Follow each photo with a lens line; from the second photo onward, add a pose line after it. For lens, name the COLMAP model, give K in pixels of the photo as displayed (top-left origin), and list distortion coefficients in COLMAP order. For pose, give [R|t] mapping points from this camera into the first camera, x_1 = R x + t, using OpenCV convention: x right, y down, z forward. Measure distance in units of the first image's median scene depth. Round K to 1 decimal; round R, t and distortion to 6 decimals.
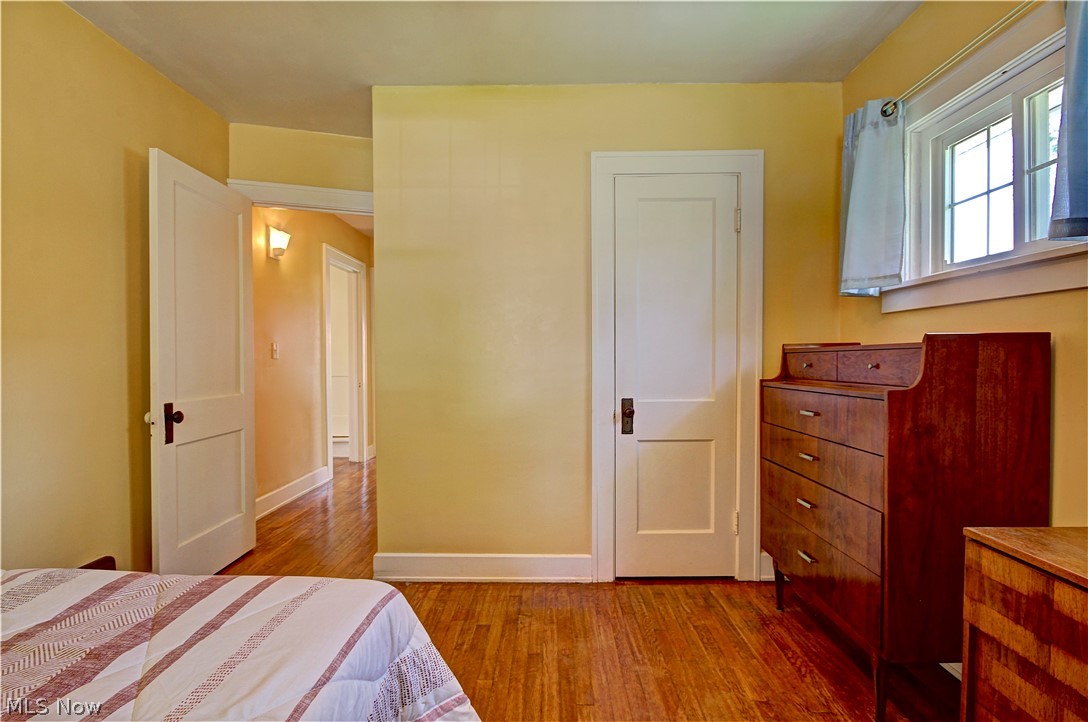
lens RADIAL K [[507.9, 0, 545.1], [0, 507.9, 361.2], [0, 0, 1]] dist [0.002091, -0.005271]
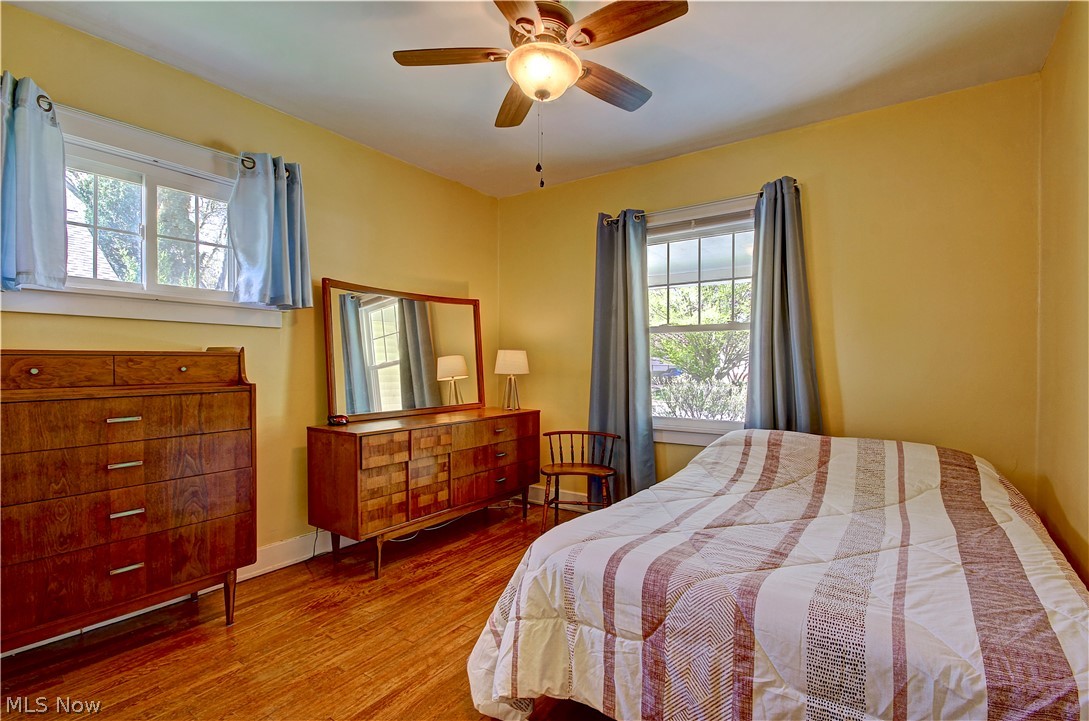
lens RADIAL K [[508.4, 0, 543.4], [0, 508.4, 363.3], [0, 0, 1]] dist [0.002091, -0.005271]
pose [[-0.813159, -0.009610, 0.581962, -0.760009], [-0.000235, 0.999869, 0.016182, -0.022012], [-0.582041, 0.013022, -0.813055, 1.464273]]
